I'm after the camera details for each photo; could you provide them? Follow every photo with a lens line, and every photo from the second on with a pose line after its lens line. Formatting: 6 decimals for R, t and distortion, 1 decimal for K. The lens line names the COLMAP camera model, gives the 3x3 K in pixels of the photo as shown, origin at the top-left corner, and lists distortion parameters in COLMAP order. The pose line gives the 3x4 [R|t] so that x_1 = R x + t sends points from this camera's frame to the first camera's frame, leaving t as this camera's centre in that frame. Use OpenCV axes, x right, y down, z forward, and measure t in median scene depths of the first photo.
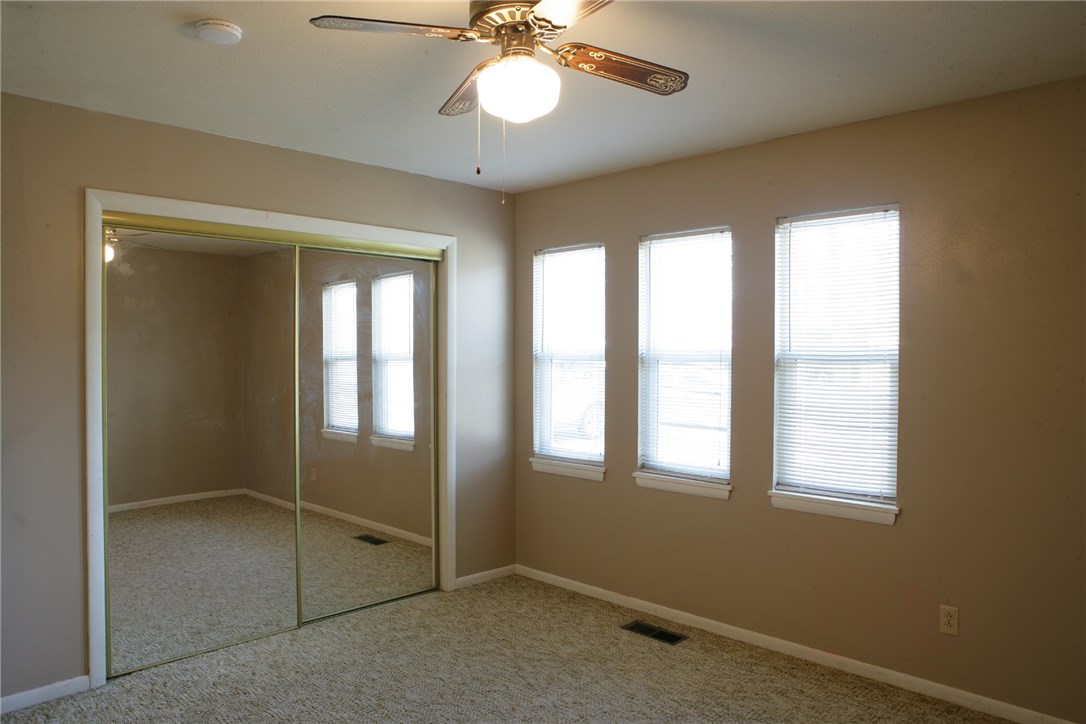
lens RADIAL K [[750.3, 0, 540.8], [0, 750.3, 360.0], [0, 0, 1]] dist [-0.099856, 0.065971]
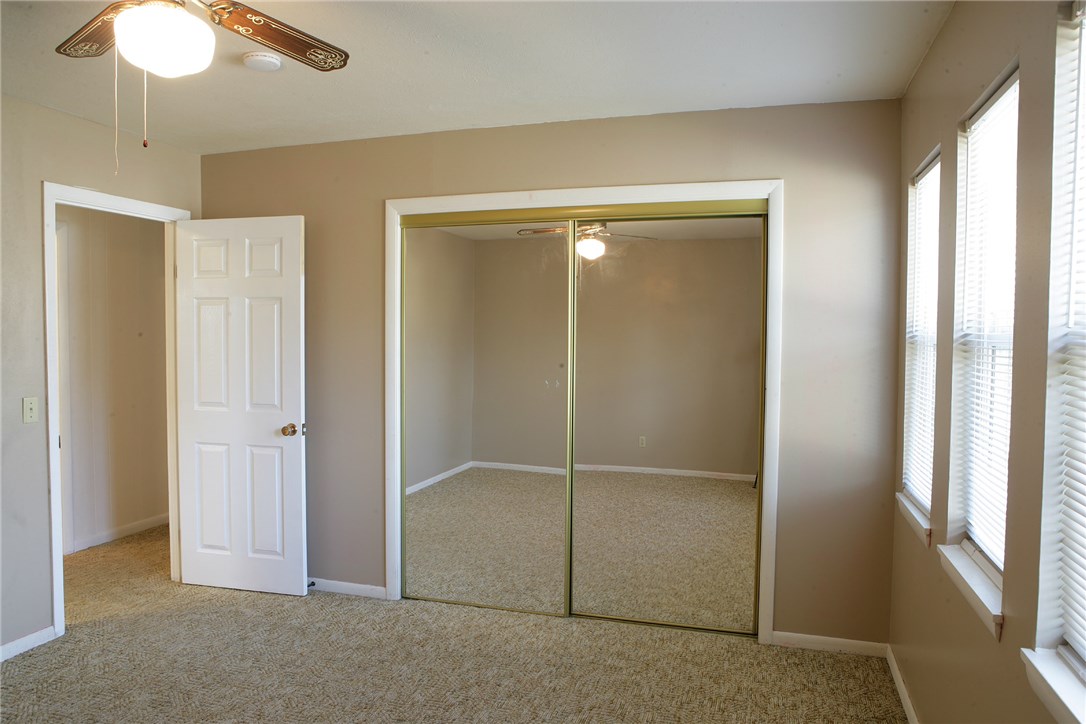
lens RADIAL K [[750.3, 0, 541.5], [0, 750.3, 365.4], [0, 0, 1]] dist [-0.099856, 0.065971]
pose [[0.462400, 0.036299, -0.885928, 0.515522], [-0.013171, 0.999333, 0.034071, -0.000475], [0.886574, -0.004086, 0.462569, 0.524441]]
